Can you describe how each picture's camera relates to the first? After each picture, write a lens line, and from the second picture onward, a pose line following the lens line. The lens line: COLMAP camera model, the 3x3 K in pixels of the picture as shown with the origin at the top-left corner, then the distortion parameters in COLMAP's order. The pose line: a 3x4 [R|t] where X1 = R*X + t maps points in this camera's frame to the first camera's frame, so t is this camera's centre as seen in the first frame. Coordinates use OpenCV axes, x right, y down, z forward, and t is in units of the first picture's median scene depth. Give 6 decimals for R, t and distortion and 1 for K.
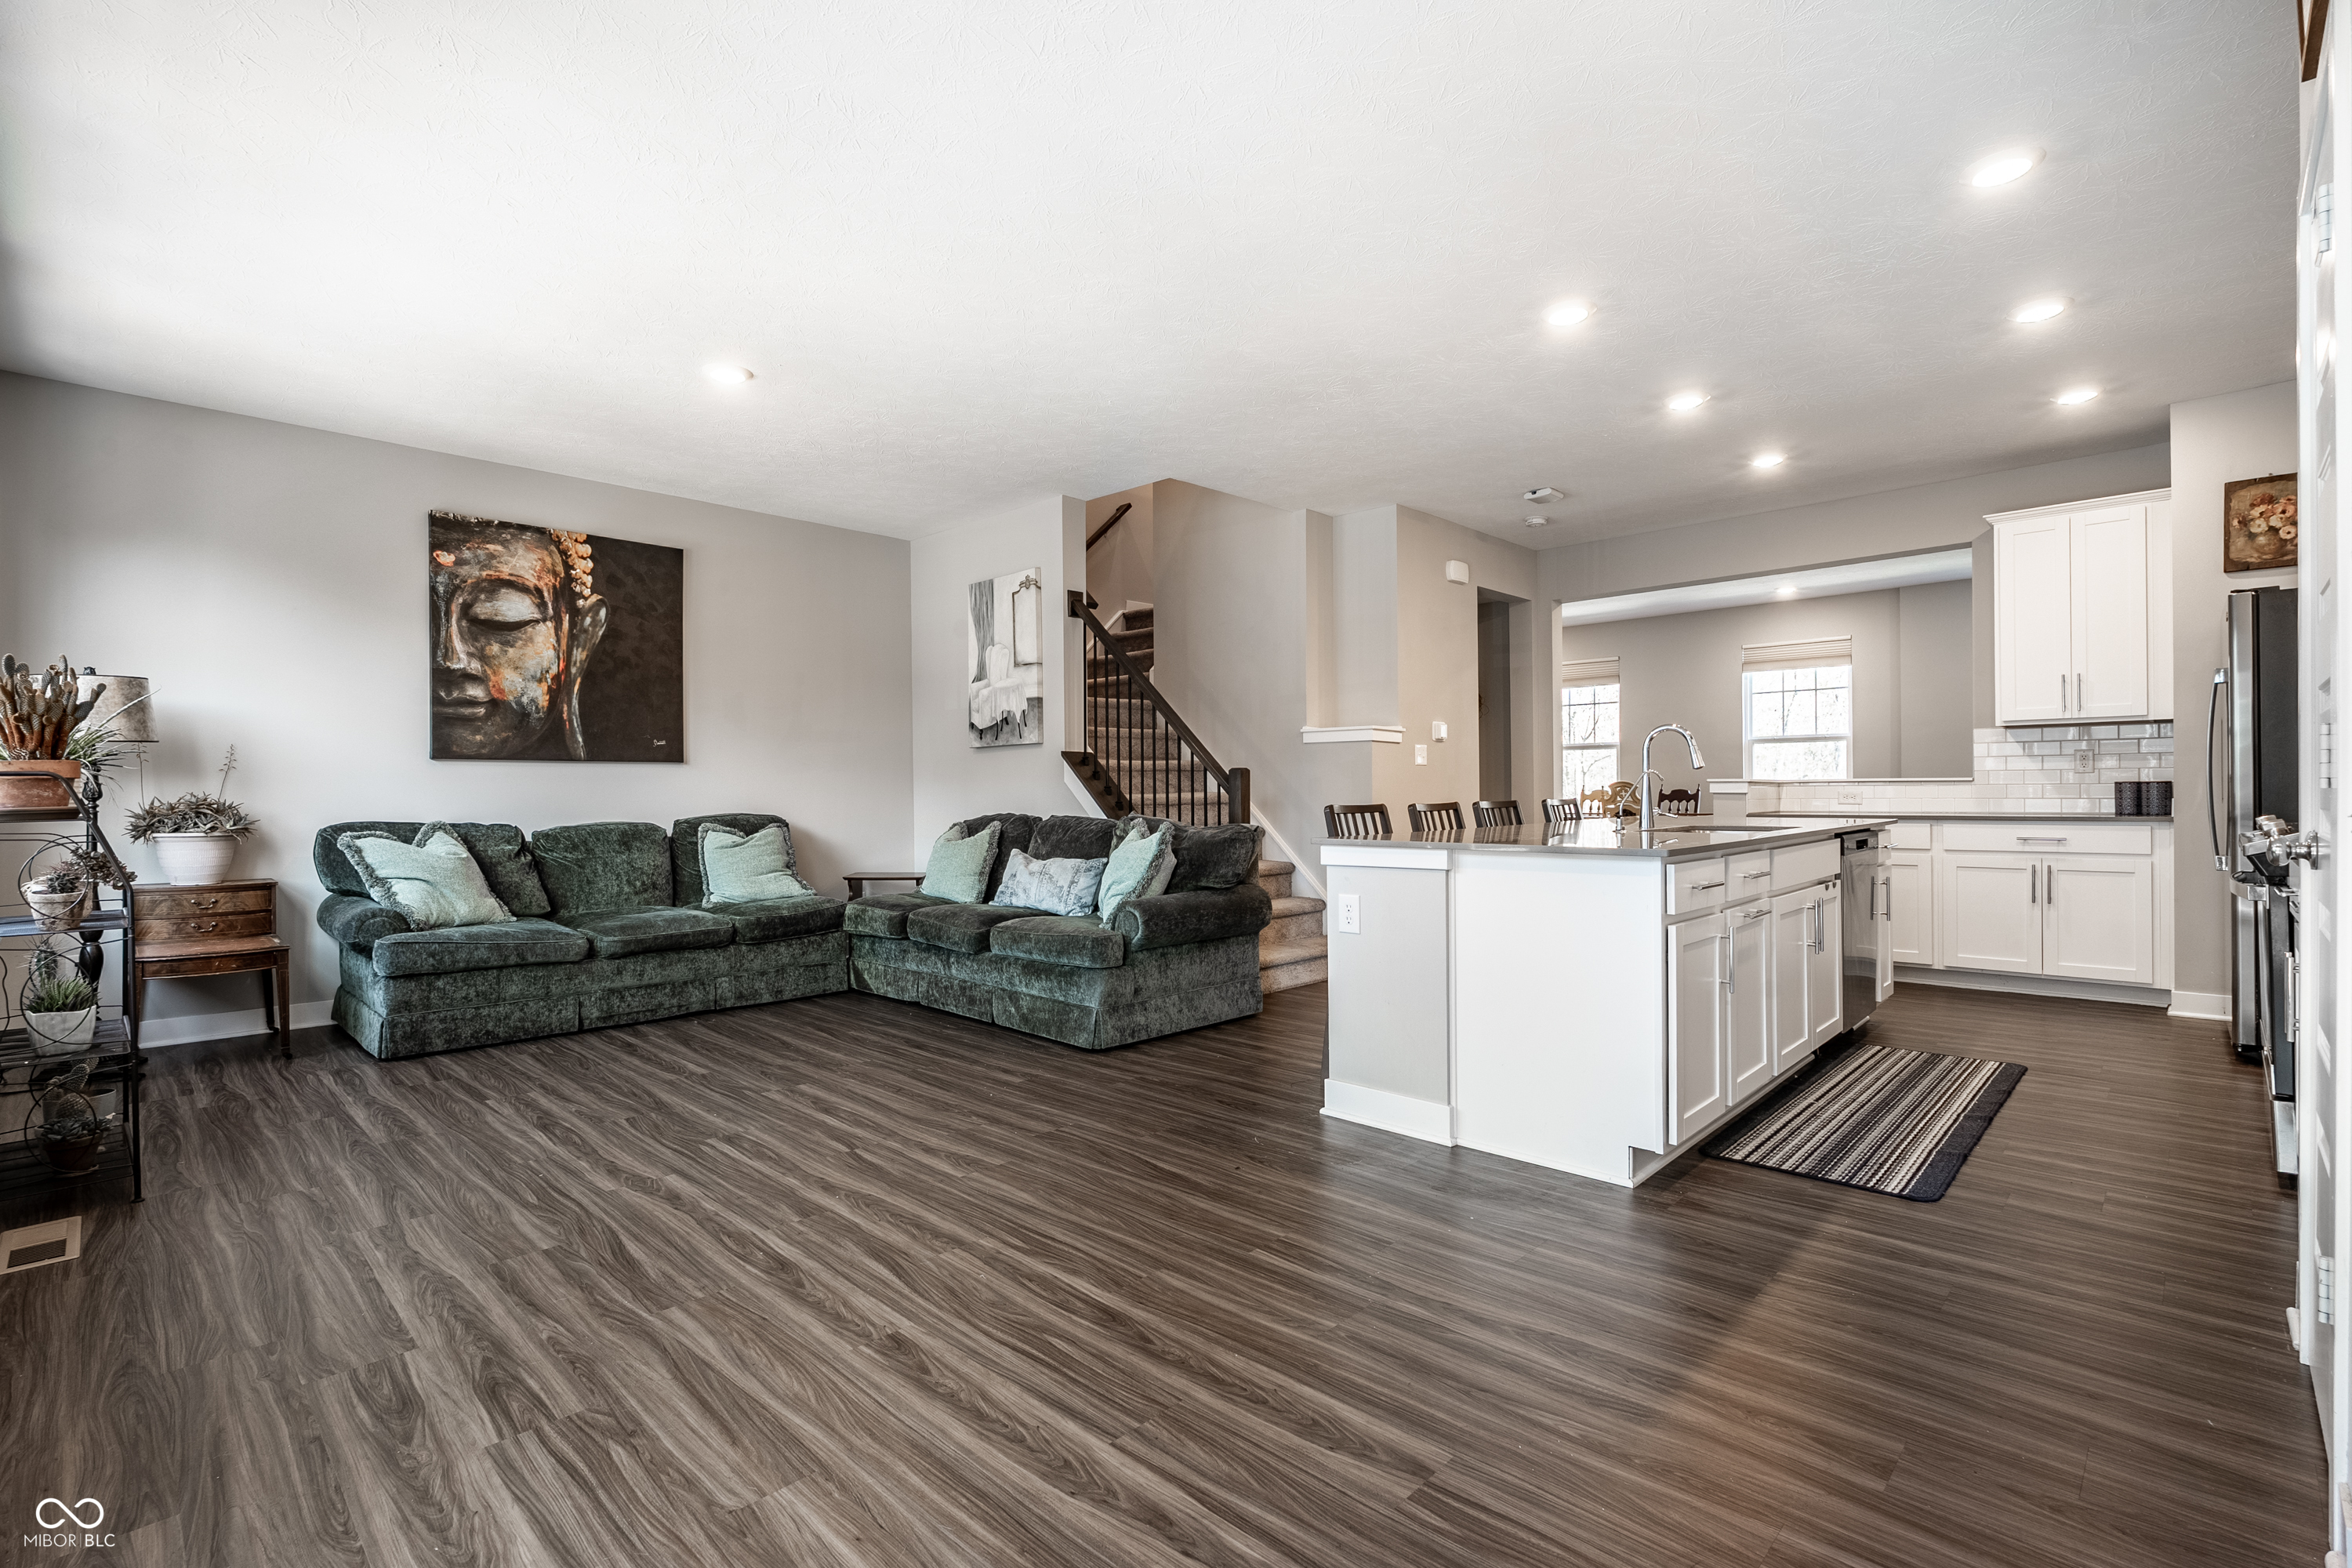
lens RADIAL K [[1089.4, 0, 1151.2], [0, 1089.4, 789.7], [0, 0, 1]] dist [-0.009683, 0.000331]
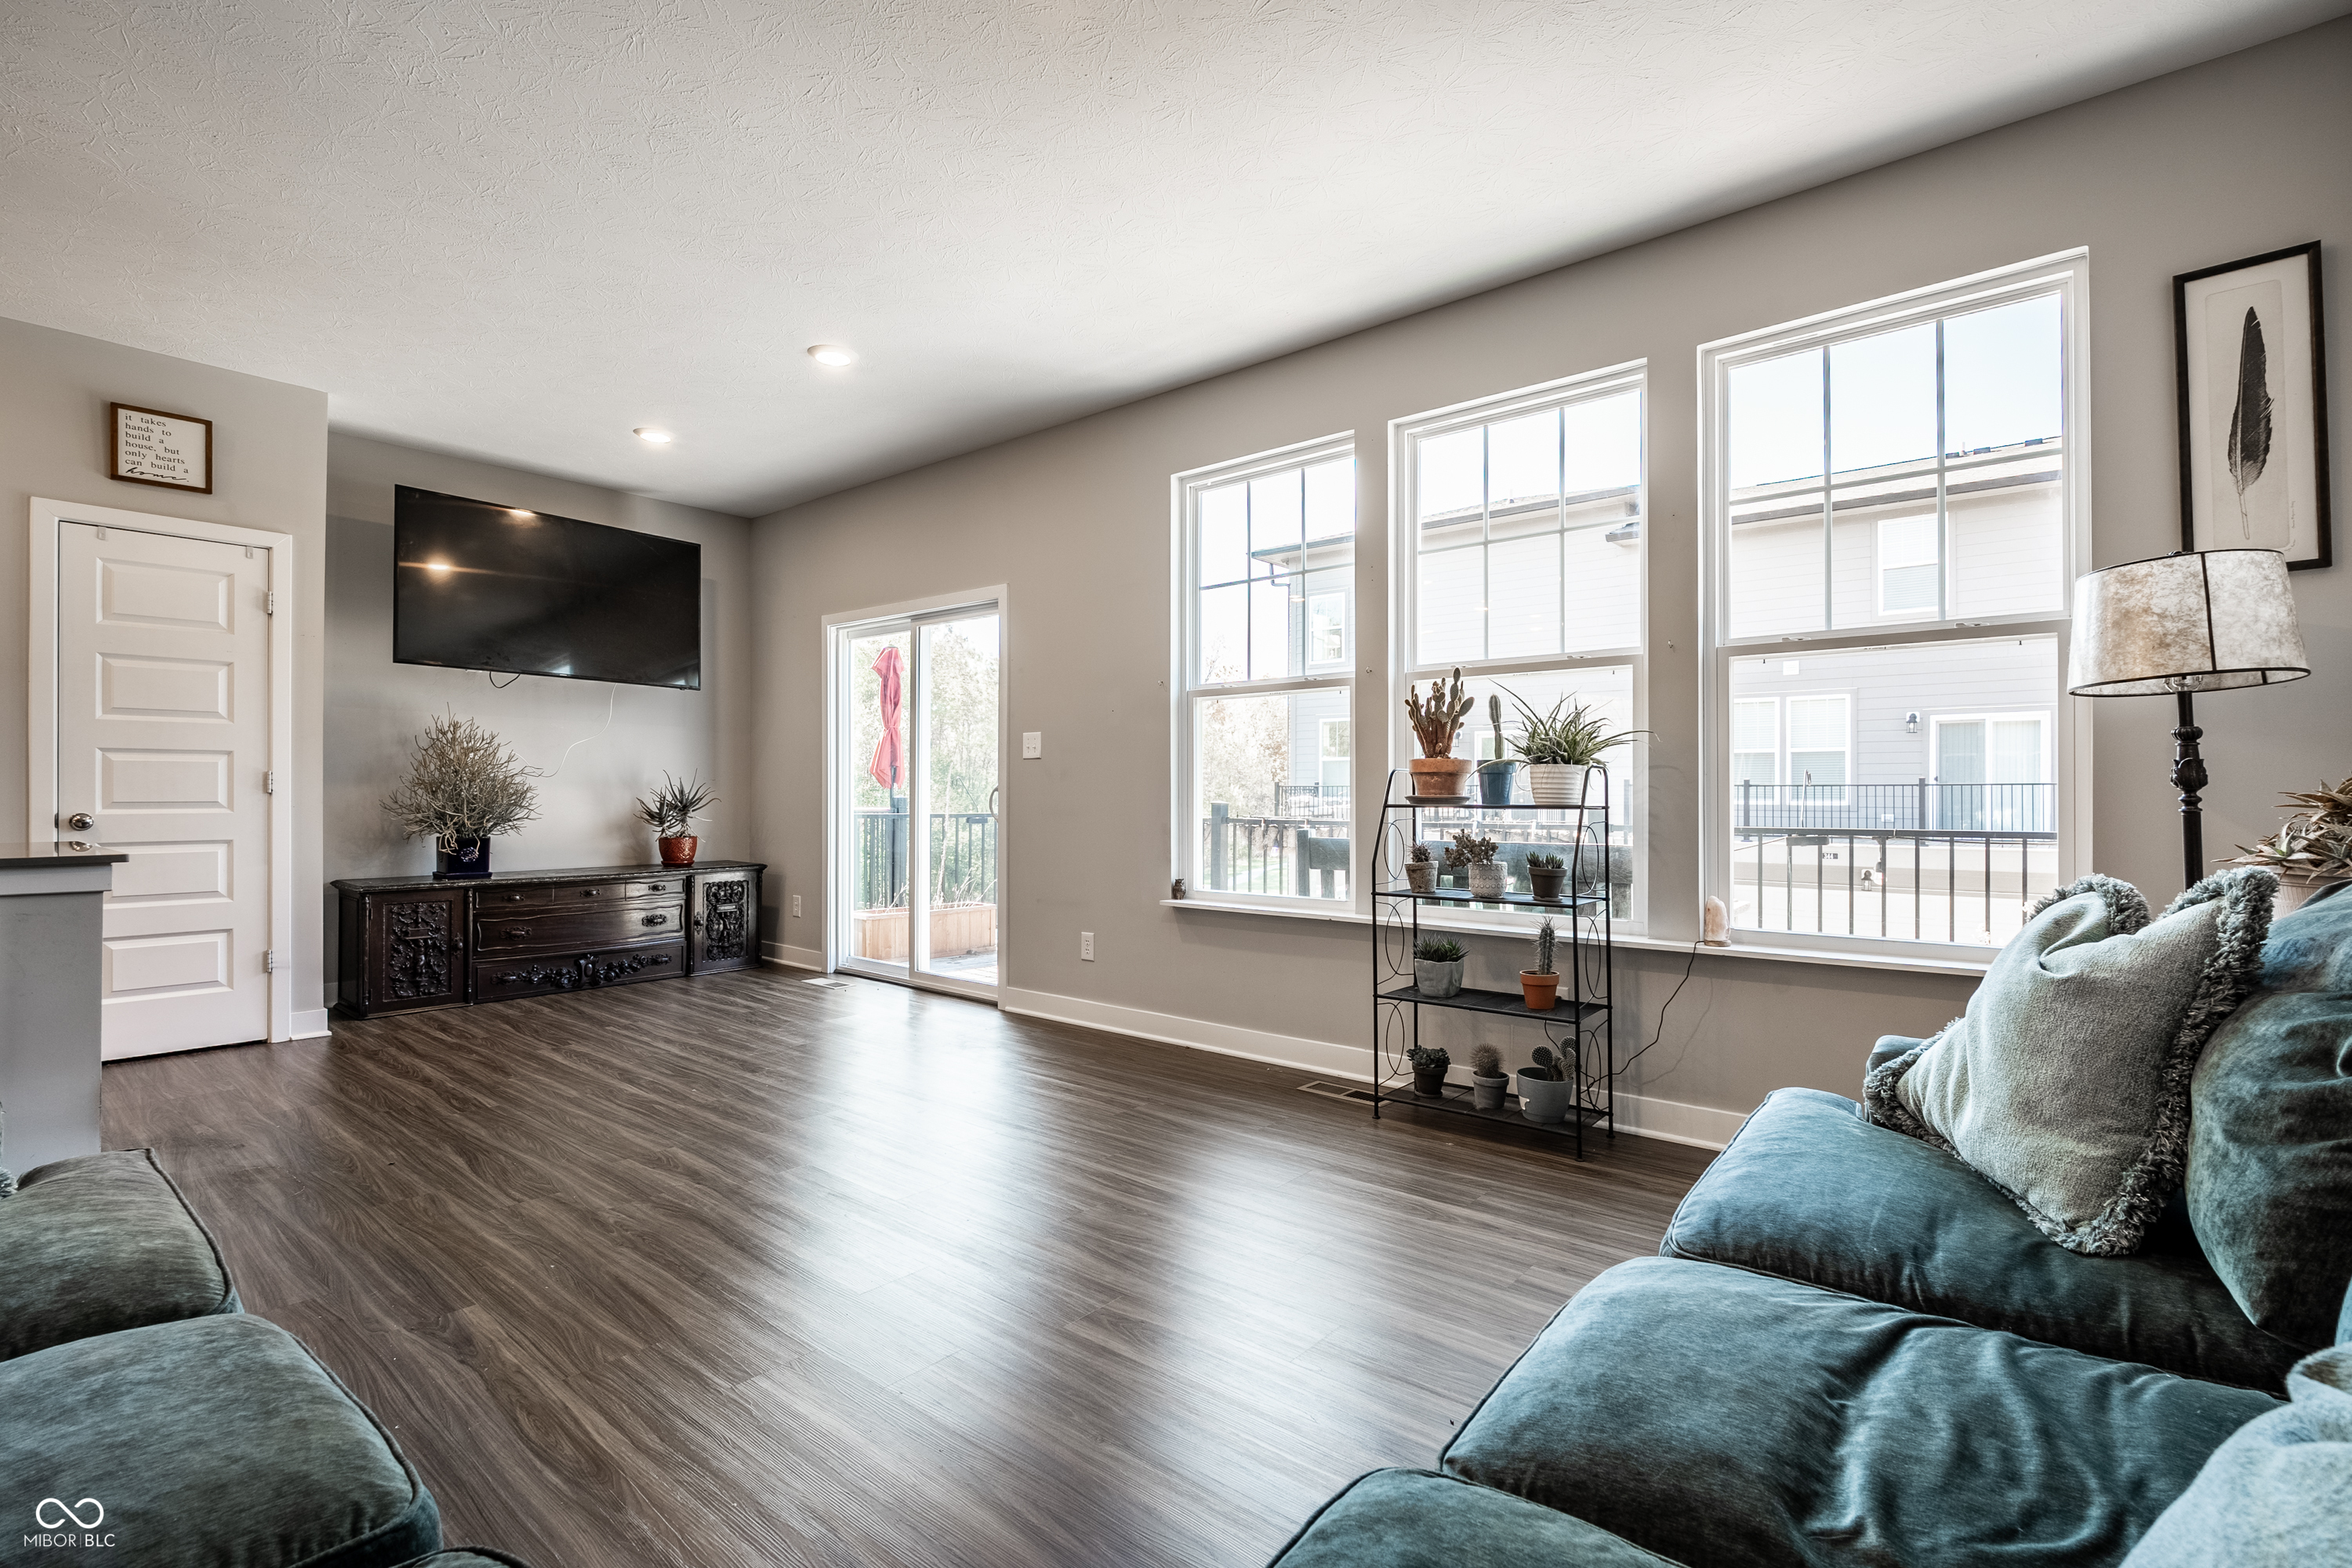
lens RADIAL K [[1071.1, 0, 1176.0], [0, 1071.1, 784.0], [0, 0, 1]] dist [0.007519, 0.000162]
pose [[-0.995703, 0.007645, -0.092285, -0.357561], [0.008469, 0.999928, -0.008546, 0.007214], [0.092213, -0.009291, -0.995696, 1.313767]]
